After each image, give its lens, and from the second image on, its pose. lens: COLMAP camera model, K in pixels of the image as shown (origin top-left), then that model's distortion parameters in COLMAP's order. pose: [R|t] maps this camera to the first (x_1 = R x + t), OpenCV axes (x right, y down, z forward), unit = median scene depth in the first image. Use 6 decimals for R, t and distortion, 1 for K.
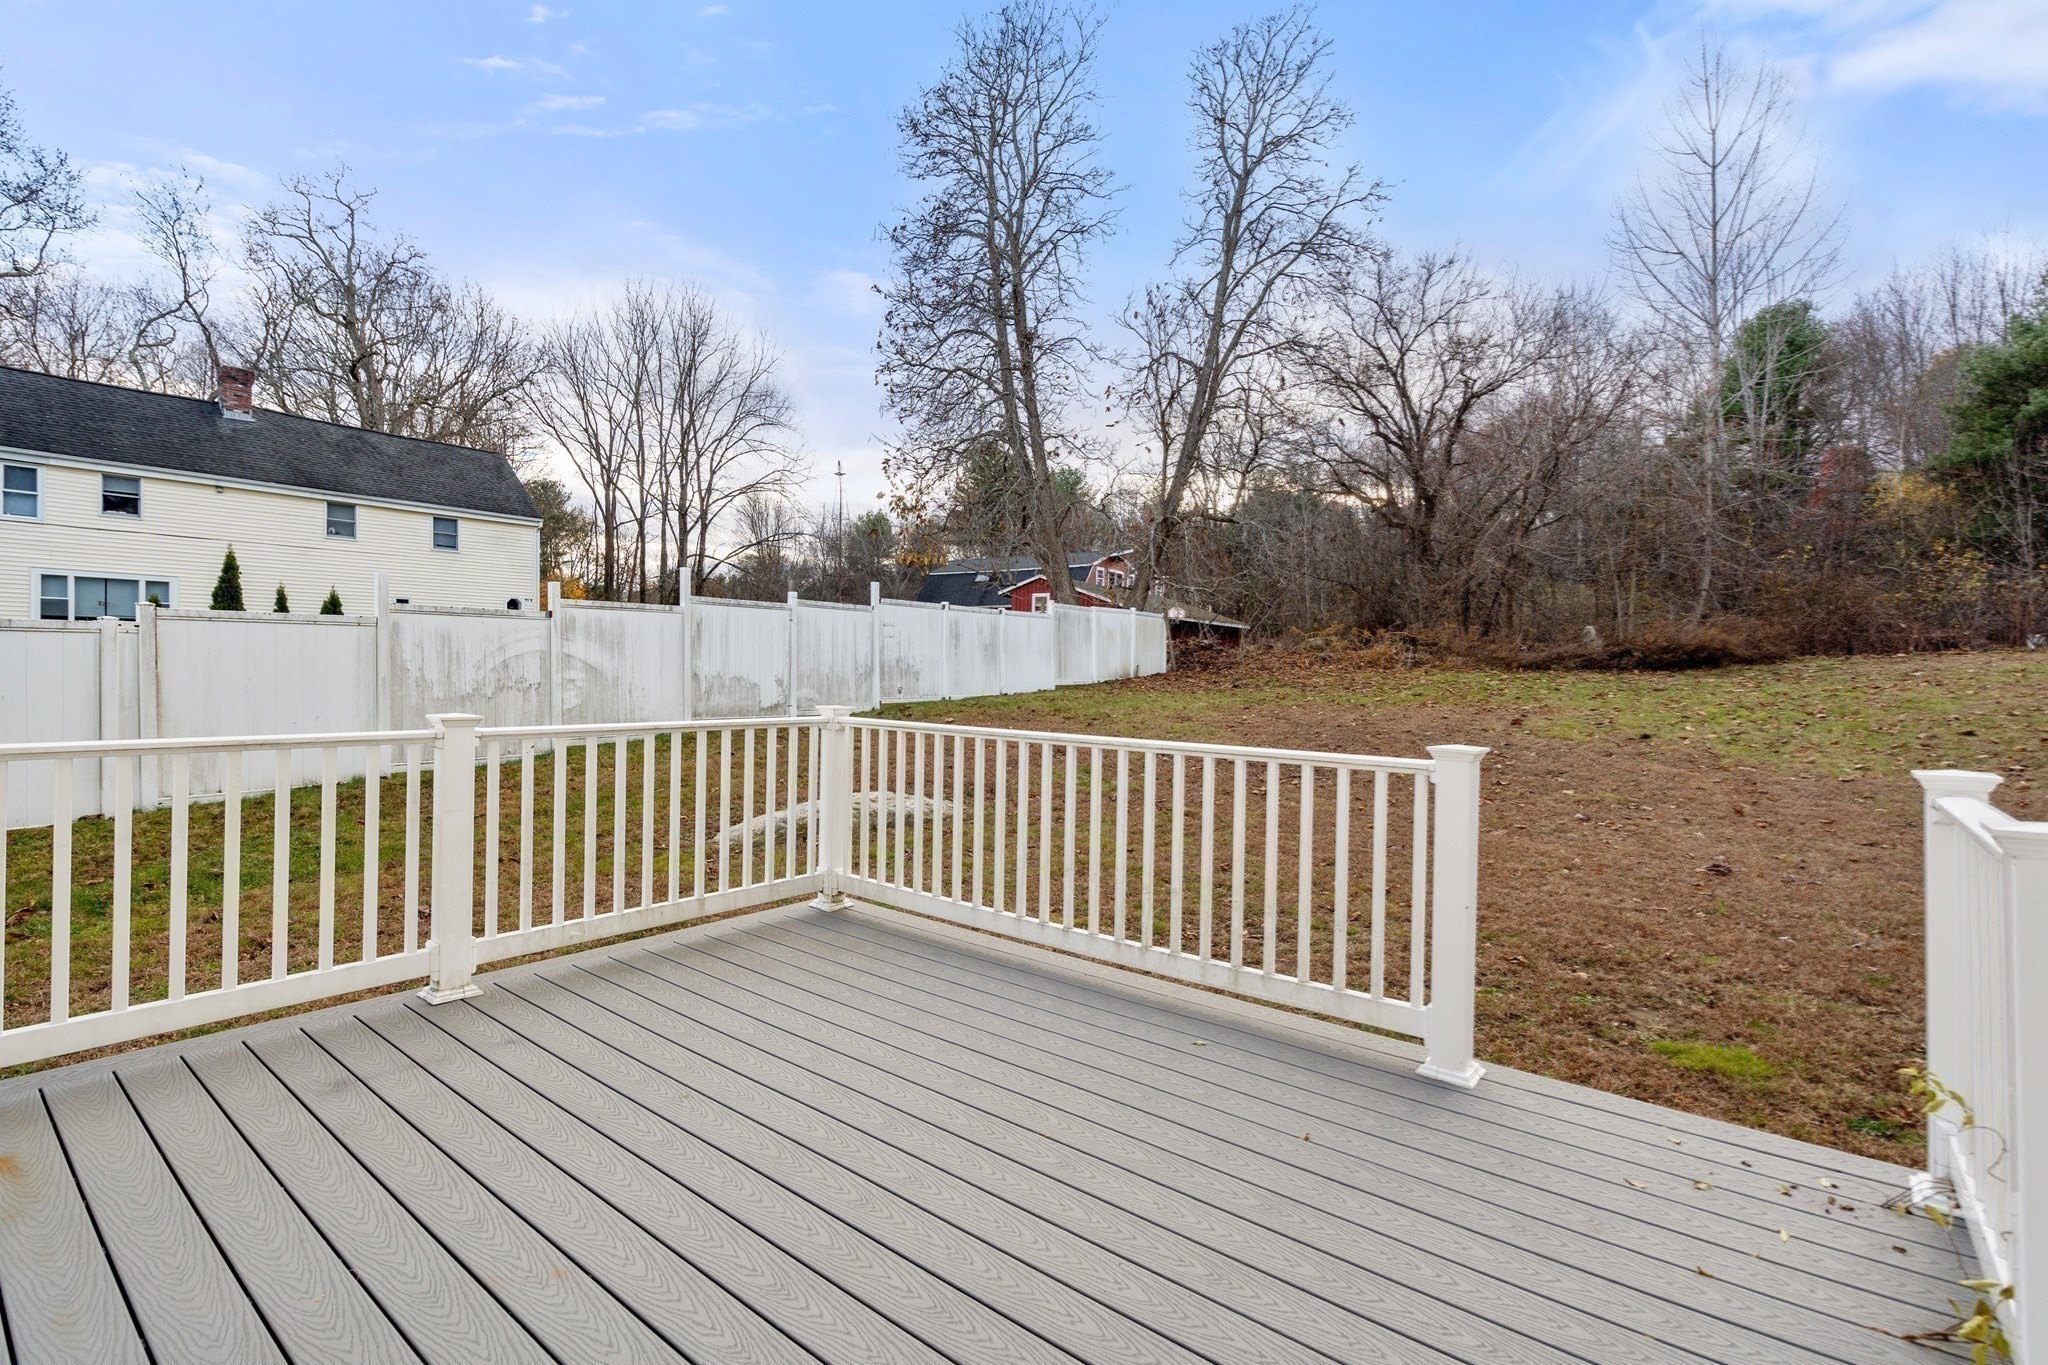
lens RADIAL K [[953.8, 0, 1016.6], [0, 953.8, 680.8], [0, 0, 1]] dist [-0.000161, 0.000224]
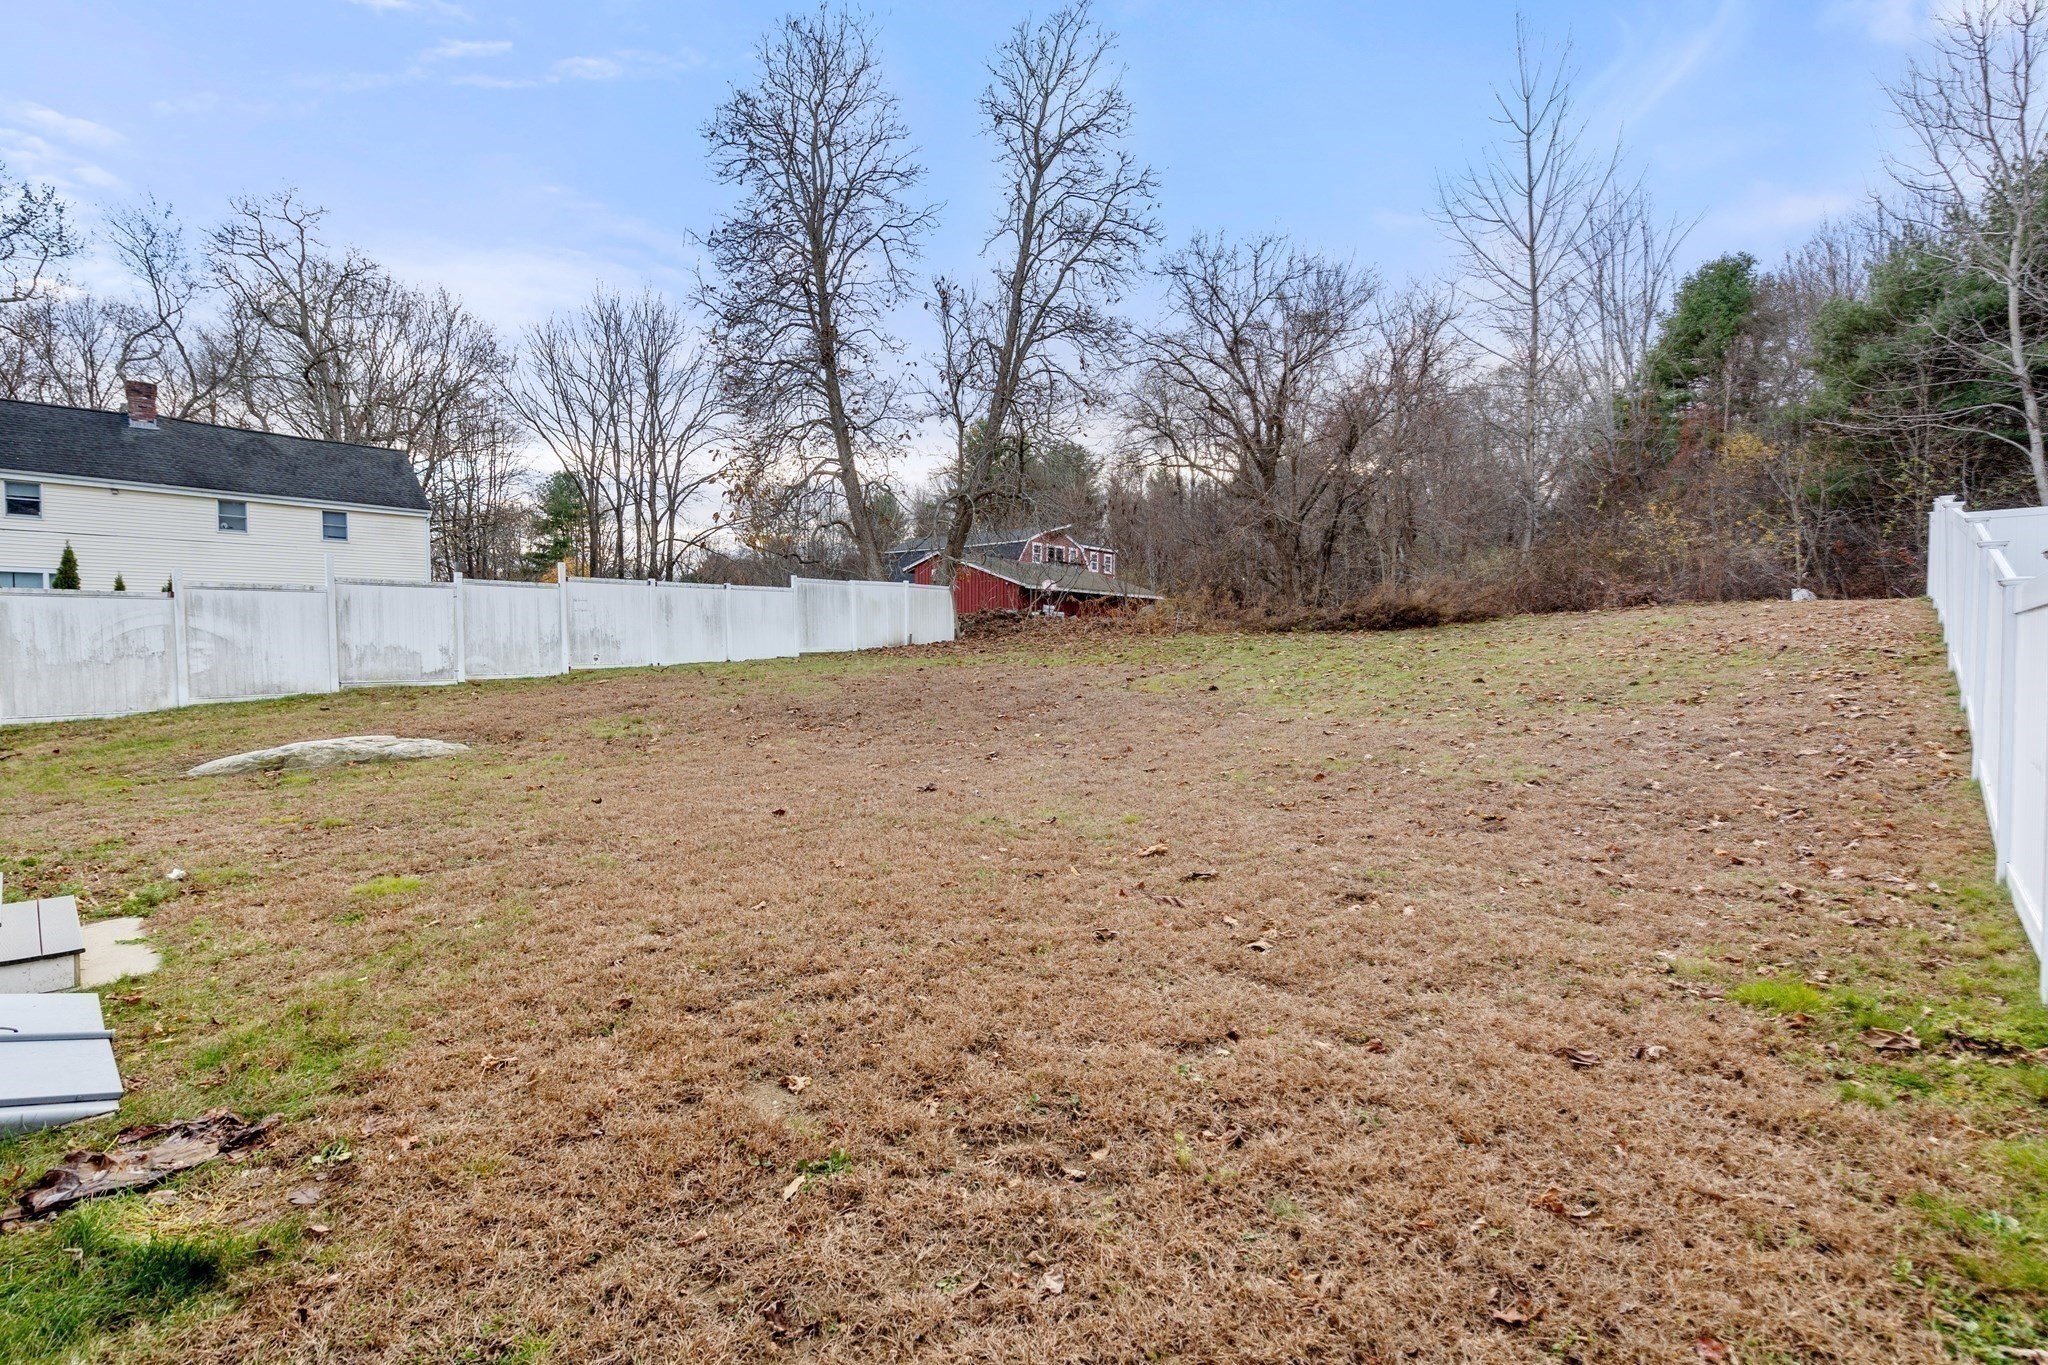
lens RADIAL K [[953.8, 0, 1032.2], [0, 953.8, 672.1], [0, 0, 1]] dist [-0.000161, 0.000224]
pose [[0.998025, -0.013651, -0.061319, 0.288829], [0.014536, 0.999796, 0.014020, 0.011701], [0.061115, -0.014884, 0.998020, -0.058257]]
